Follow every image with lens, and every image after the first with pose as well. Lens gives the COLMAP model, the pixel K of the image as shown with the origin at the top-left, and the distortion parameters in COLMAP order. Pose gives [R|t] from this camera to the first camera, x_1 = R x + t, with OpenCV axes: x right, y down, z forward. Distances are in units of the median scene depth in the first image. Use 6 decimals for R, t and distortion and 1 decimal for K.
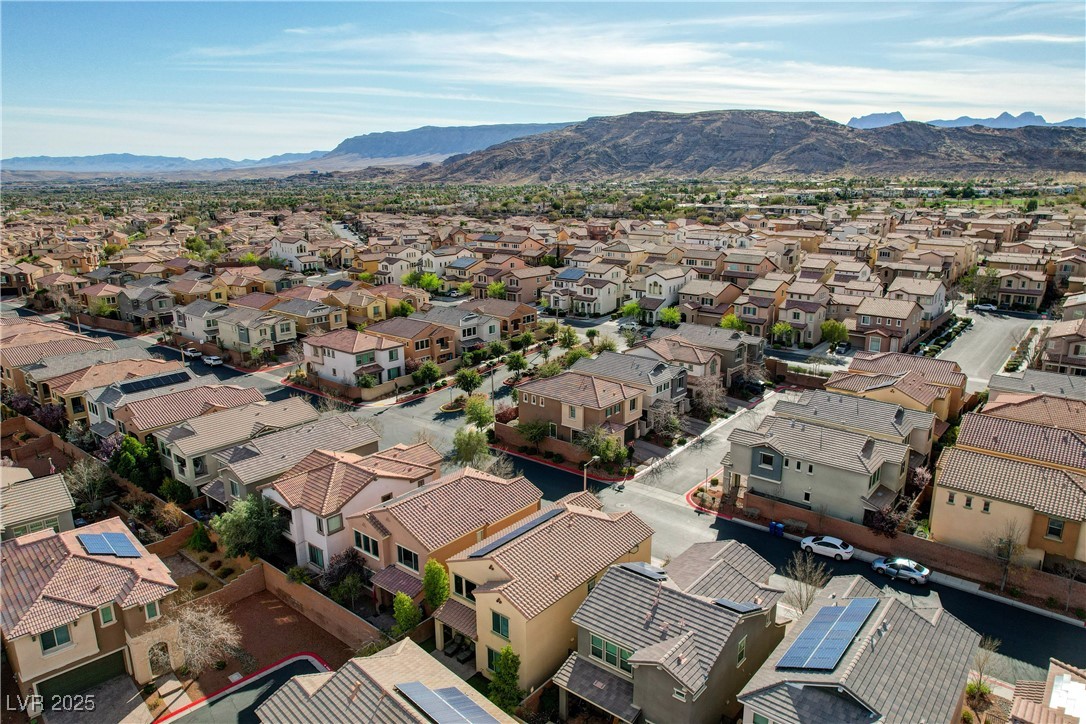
lens RADIAL K [[679.9, 0, 556.8], [0, 679.9, 362.6], [0, 0, 1]] dist [-0.065437, 0.055189]
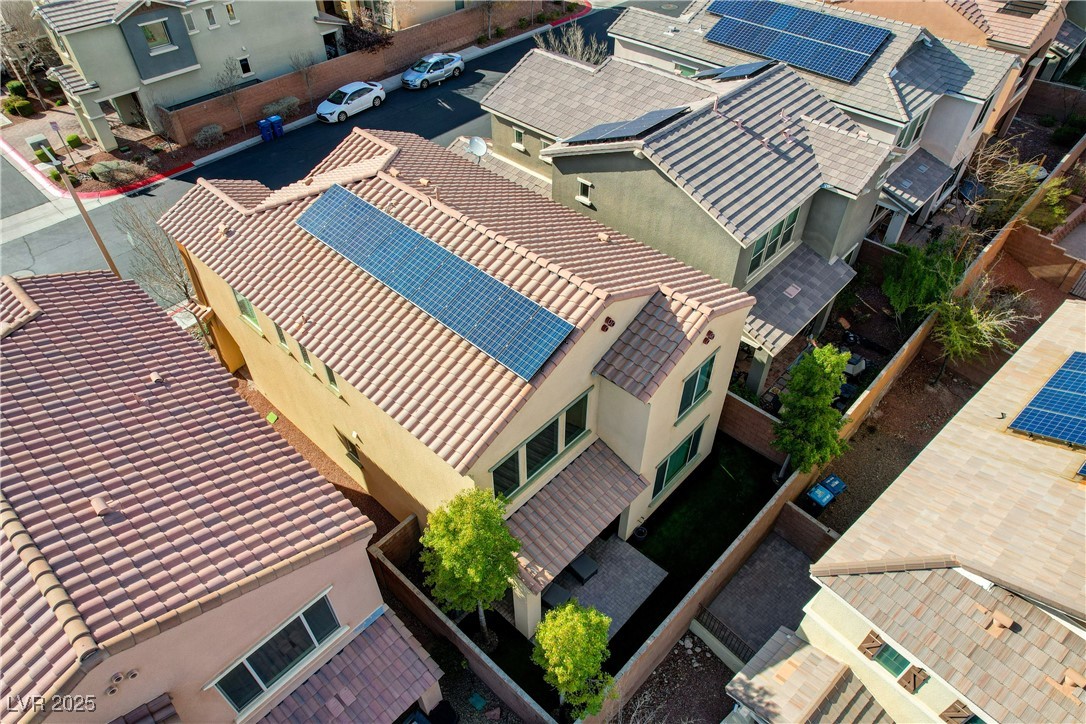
lens RADIAL K [[679.9, 0, 556.8], [0, 679.9, 362.6], [0, 0, 1]] dist [-0.065437, 0.055189]
pose [[0.079270, -0.700045, 0.709685, -0.399243], [0.241516, 0.704202, 0.667660, 0.087454], [-0.967154, 0.118475, 0.224894, 1.056602]]
